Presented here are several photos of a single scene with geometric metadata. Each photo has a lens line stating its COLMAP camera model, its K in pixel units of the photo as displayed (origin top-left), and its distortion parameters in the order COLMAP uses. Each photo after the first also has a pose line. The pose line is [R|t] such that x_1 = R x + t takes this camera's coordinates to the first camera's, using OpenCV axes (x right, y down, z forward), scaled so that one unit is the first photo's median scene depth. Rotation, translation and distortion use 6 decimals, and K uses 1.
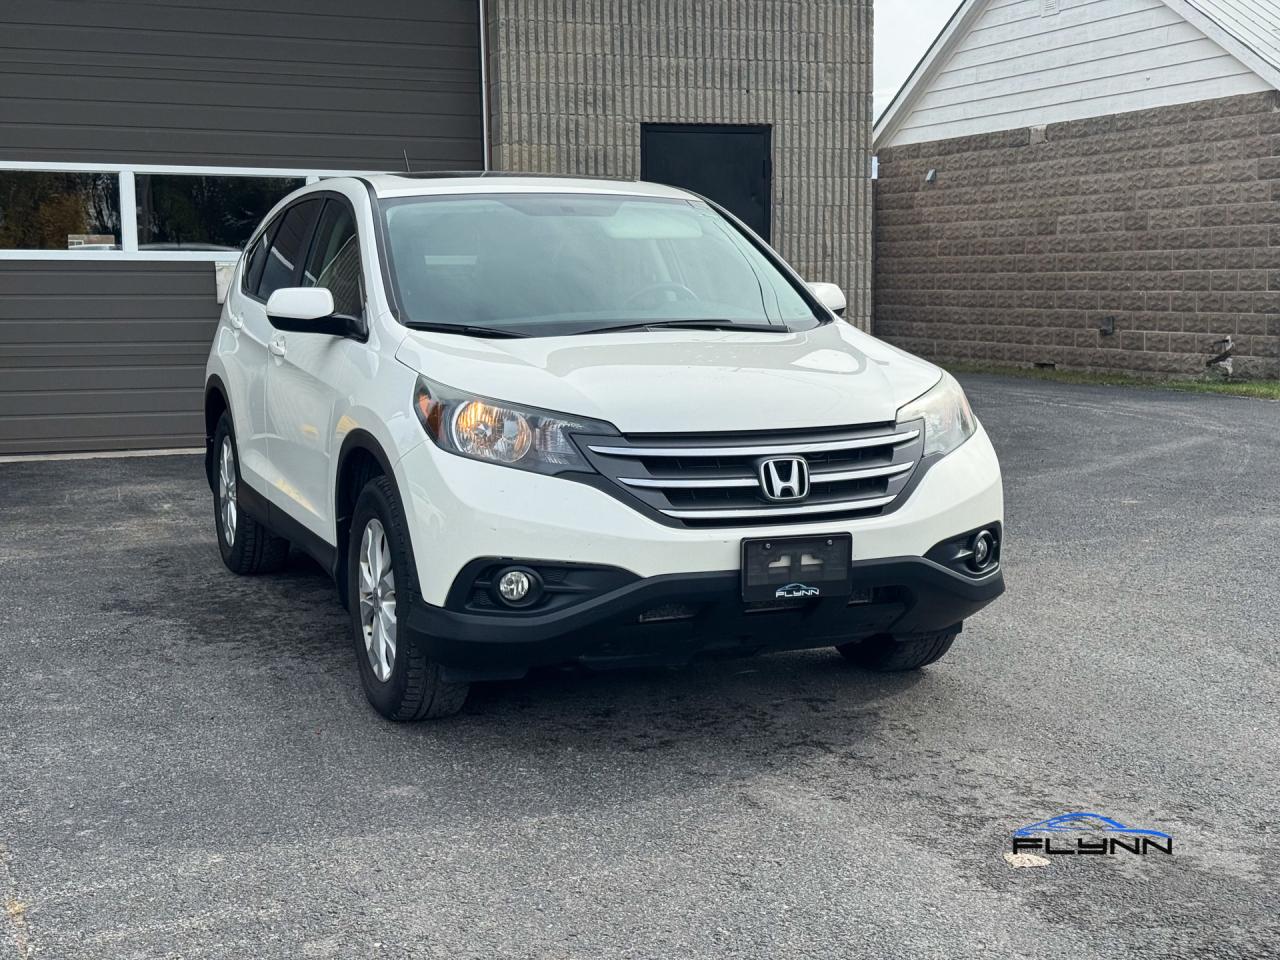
lens RADIAL K [[1741.7, 0, 639.4], [0, 1741.7, 487.1], [0, 0, 1]] dist [0.184276, -0.314415]
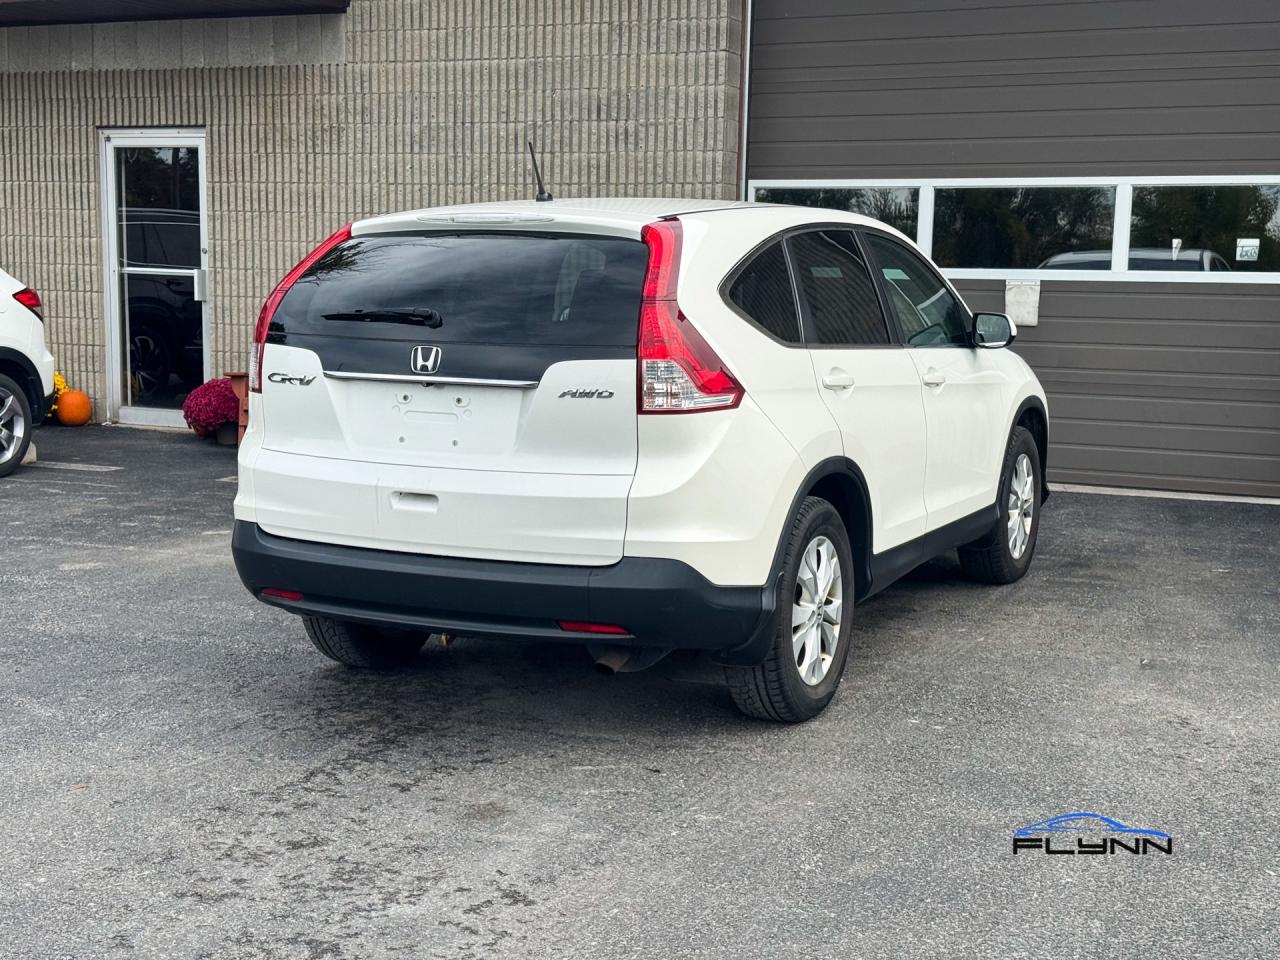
lens RADIAL K [[1748.3, 0, 637.2], [0, 1748.3, 480.1], [0, 0, 1]] dist [0.186431, -0.306424]
pose [[0.695754, 0.106364, -0.710361, 0.276485], [-0.106746, 0.993304, 0.044178, -0.041172], [0.710304, 0.045091, 0.702450, 0.201878]]
